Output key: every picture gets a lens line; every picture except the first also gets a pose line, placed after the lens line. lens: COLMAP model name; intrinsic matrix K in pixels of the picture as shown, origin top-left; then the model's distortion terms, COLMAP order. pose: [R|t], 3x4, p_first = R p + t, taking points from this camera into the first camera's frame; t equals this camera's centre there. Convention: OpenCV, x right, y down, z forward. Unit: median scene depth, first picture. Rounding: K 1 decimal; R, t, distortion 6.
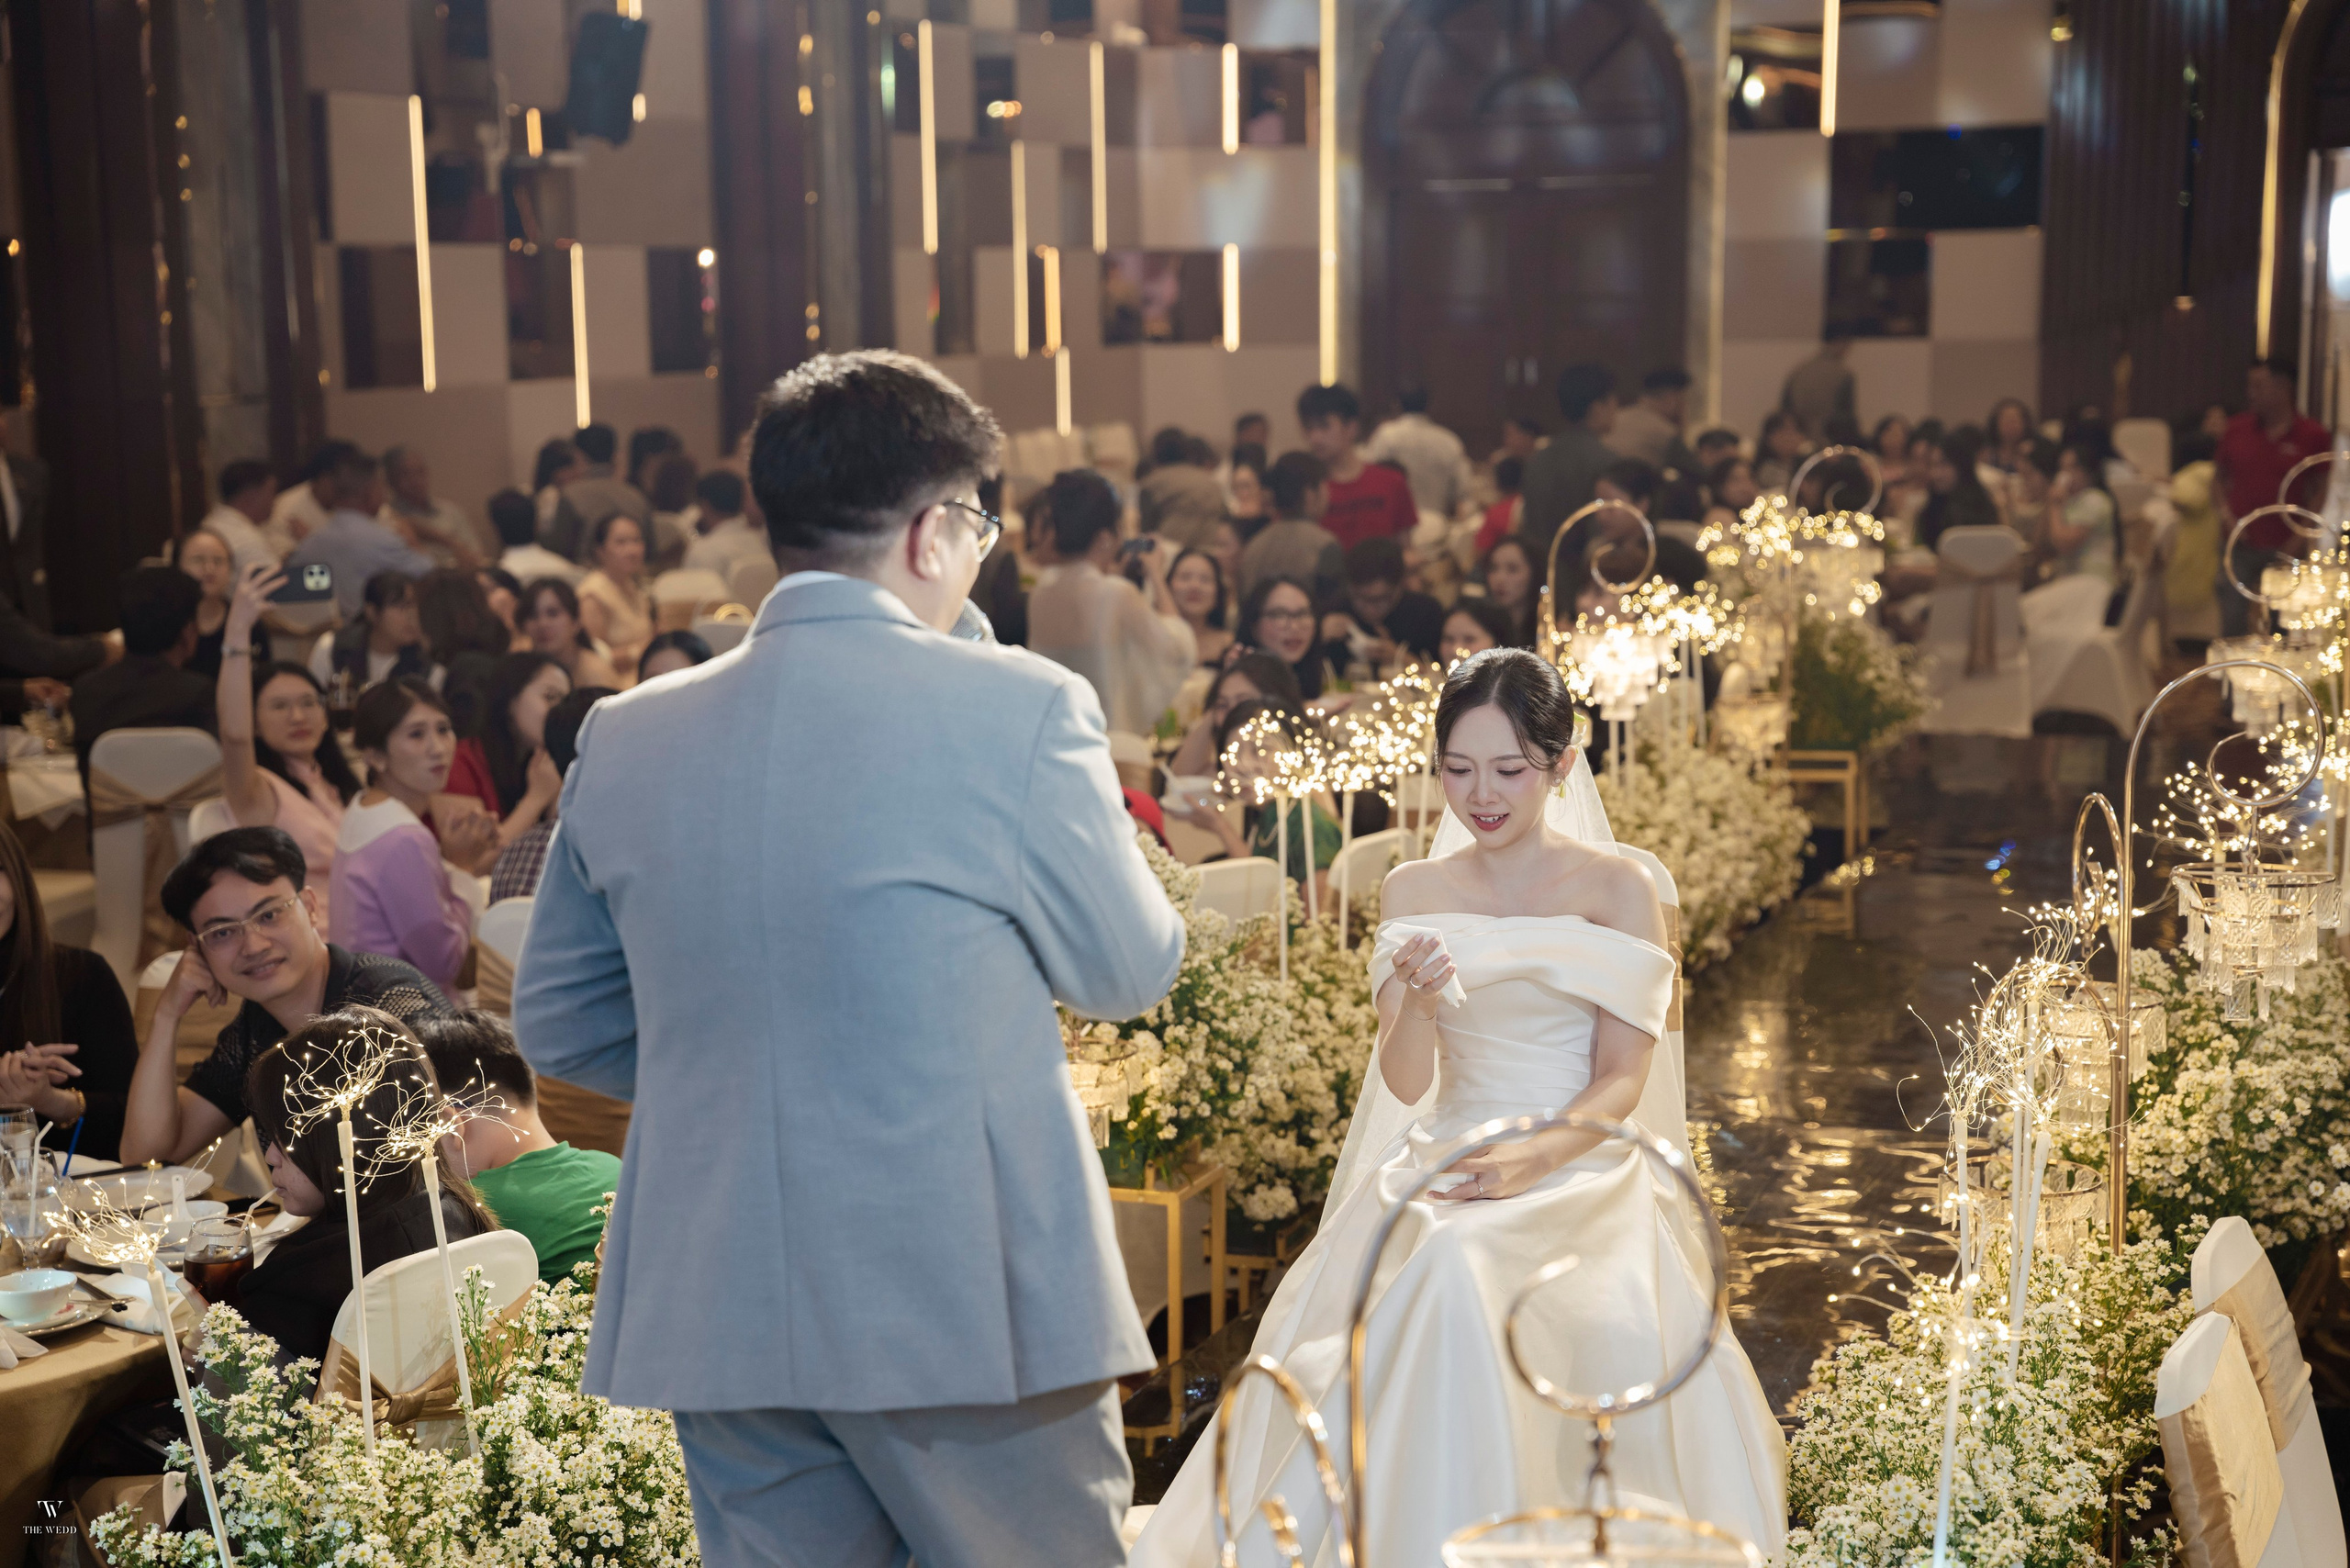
lens RADIAL K [[4125.2, 0, 1122.4], [0, 4125.2, 856.2], [0, 0, 1]] dist [0.339085, 0.000000]
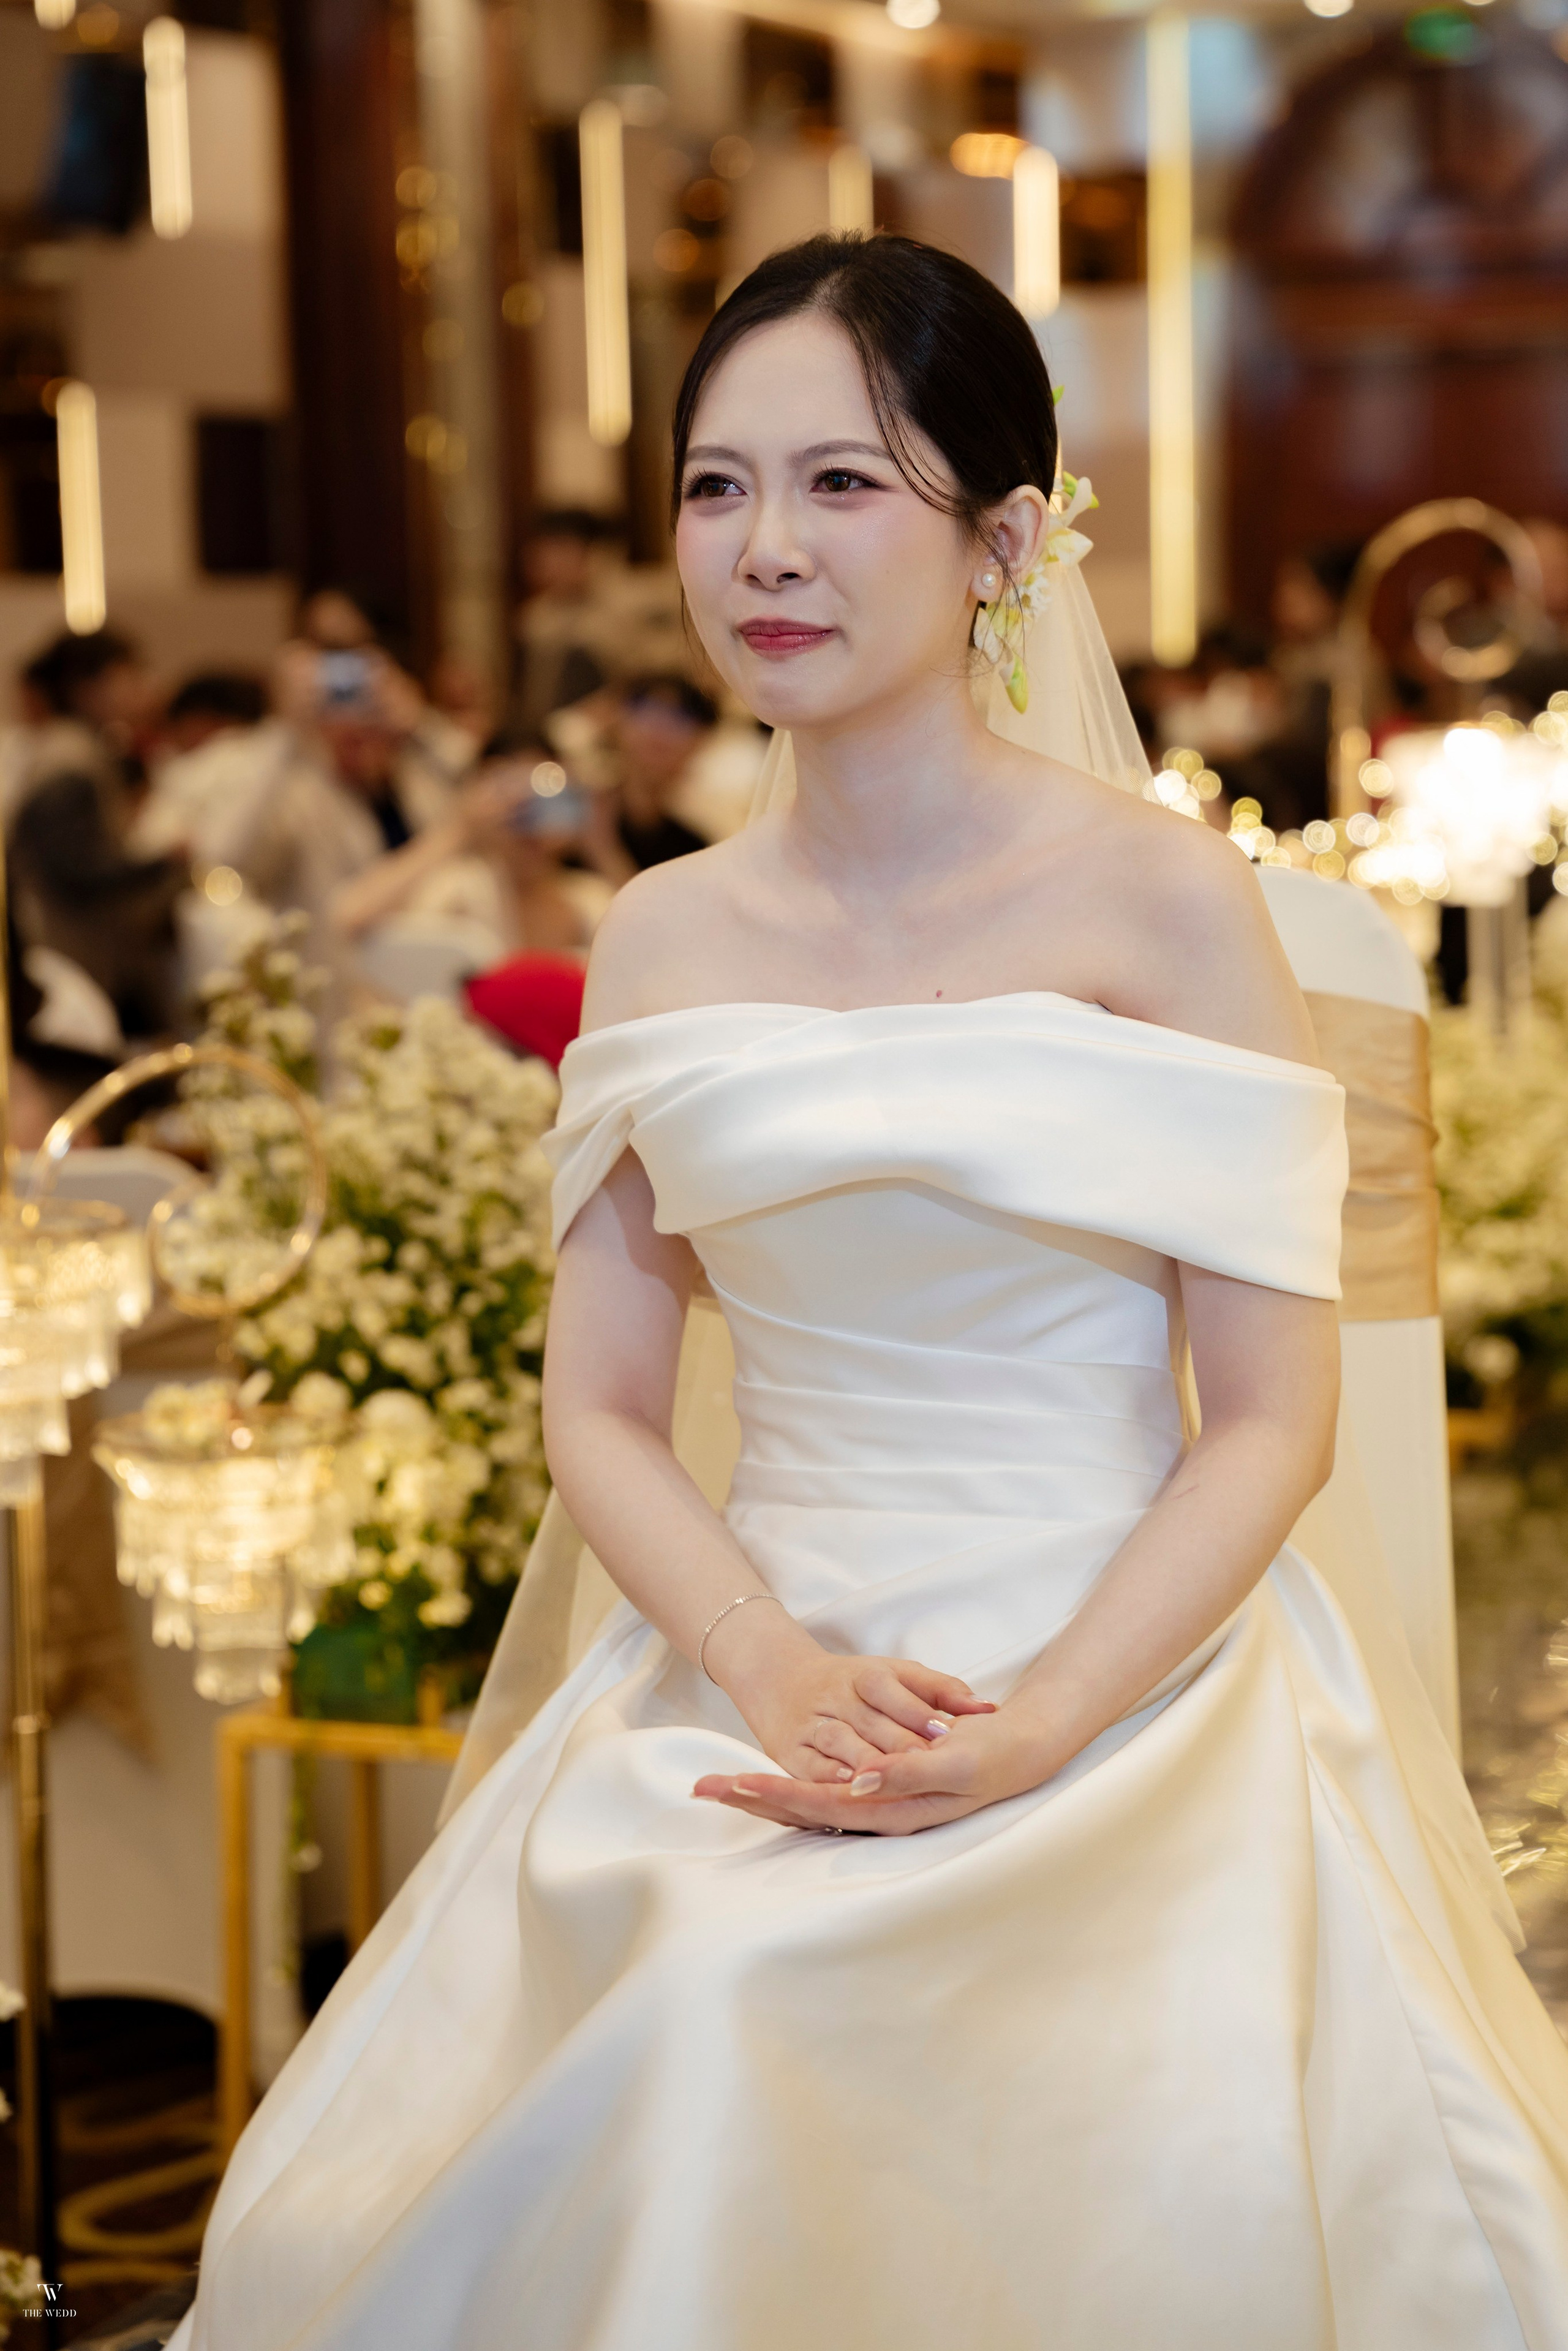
lens RADIAL K [[5078.6, 0, 779.6], [0, 5078.6, 1136.6], [0, 0, 1]] dist [0.486465, 0.000000]
pose [[0.998875, -0.009001, -0.046556, 0.077179], [0.007170, 0.999200, -0.039336, 0.035796], [0.046873, 0.038958, 0.998141, 0.406089]]
